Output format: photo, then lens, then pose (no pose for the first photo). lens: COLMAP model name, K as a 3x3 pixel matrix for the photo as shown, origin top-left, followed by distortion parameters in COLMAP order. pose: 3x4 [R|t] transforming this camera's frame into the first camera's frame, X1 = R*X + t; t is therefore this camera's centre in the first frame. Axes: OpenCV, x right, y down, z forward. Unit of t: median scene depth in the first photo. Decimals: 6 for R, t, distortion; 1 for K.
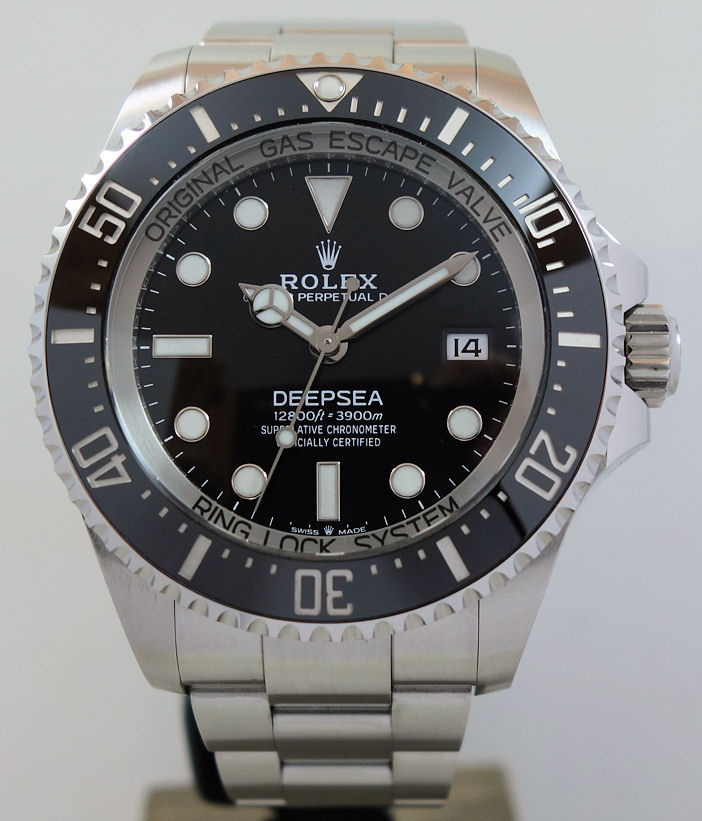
lens RADIAL K [[1400.8, 0, 359.8], [0, 1400.8, 407.2], [0, 0, 1]] dist [0.114413, 0.000000]
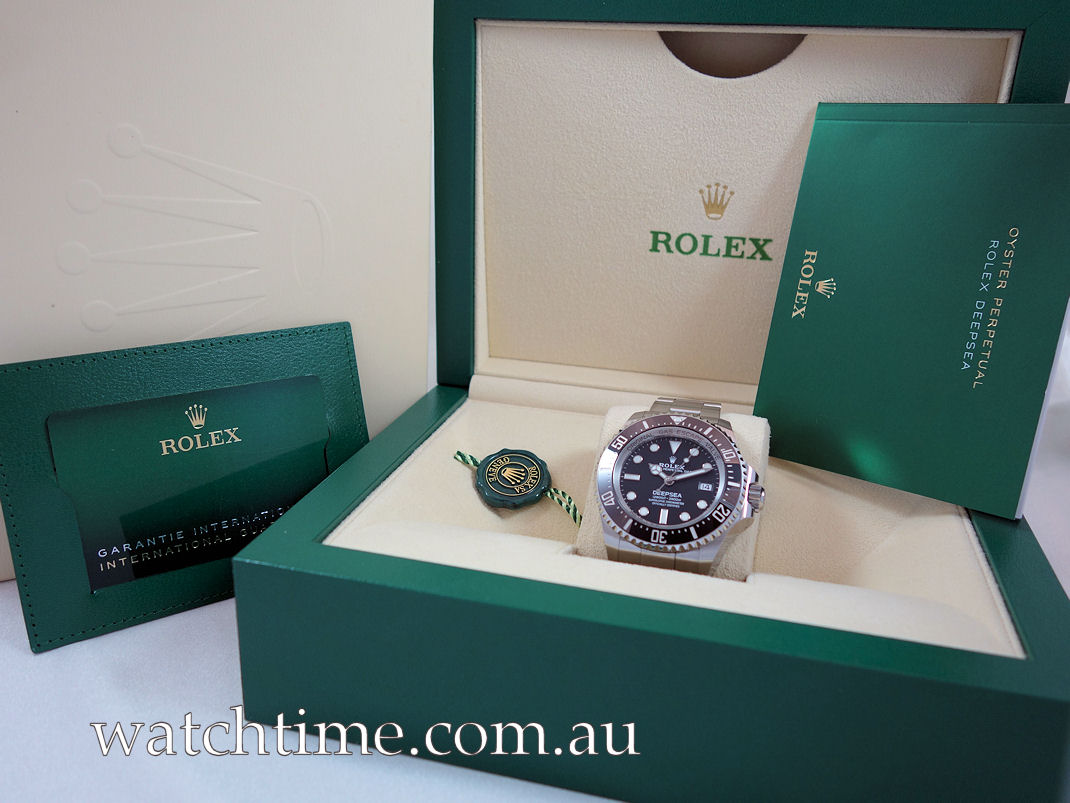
lens RADIAL K [[861.9, 0, 531.7], [0, 861.9, 409.0], [0, 0, 1]] dist [0.060130, 0.001176]
pose [[0.959601, 0.095028, -0.264831, 0.227250], [-0.182691, 0.926277, -0.329599, 0.632828], [0.213986, 0.364665, 0.906217, -1.327422]]
